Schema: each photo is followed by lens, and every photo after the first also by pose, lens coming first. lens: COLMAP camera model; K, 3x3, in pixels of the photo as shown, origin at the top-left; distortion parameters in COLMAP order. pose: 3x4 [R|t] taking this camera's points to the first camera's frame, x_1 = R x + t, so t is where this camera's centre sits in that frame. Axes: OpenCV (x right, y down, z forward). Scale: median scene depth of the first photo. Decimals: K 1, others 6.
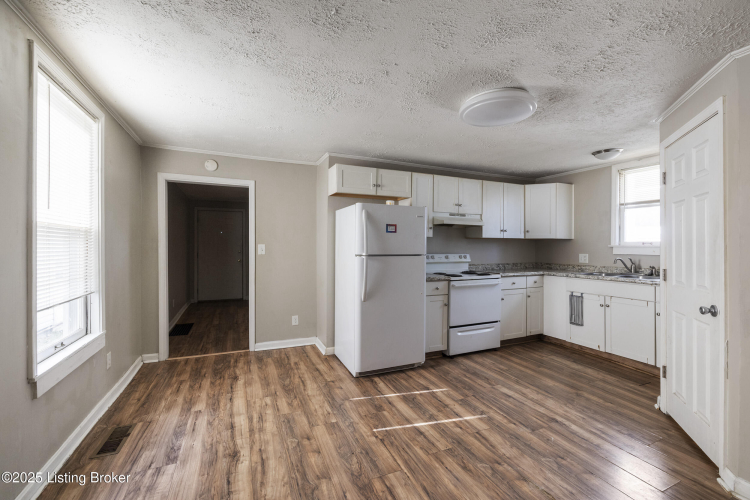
lens RADIAL K [[322.1, 0, 376.4], [0, 322.1, 244.6], [0, 0, 1]] dist [-0.001102, 0.000114]
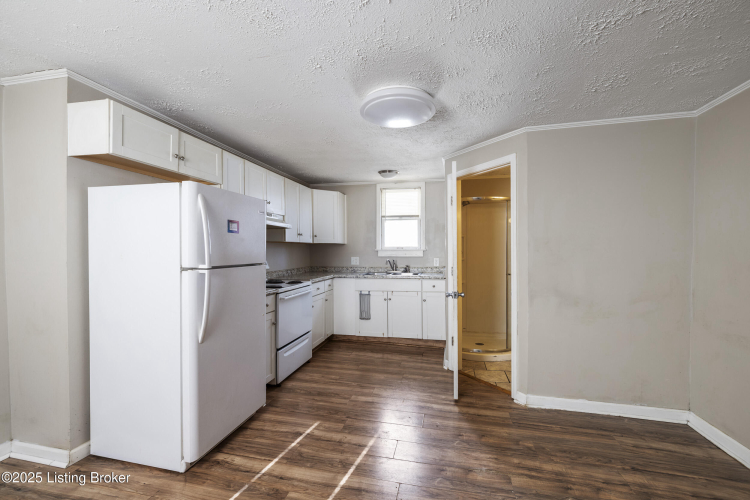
lens RADIAL K [[322.1, 0, 375.7], [0, 322.1, 253.8], [0, 0, 1]] dist [-0.001102, 0.000114]
pose [[0.591128, -0.015592, 0.806427, -0.286545], [0.000688, 0.999823, 0.018827, -0.004914], [-0.806577, -0.010574, 0.591034, 0.312645]]
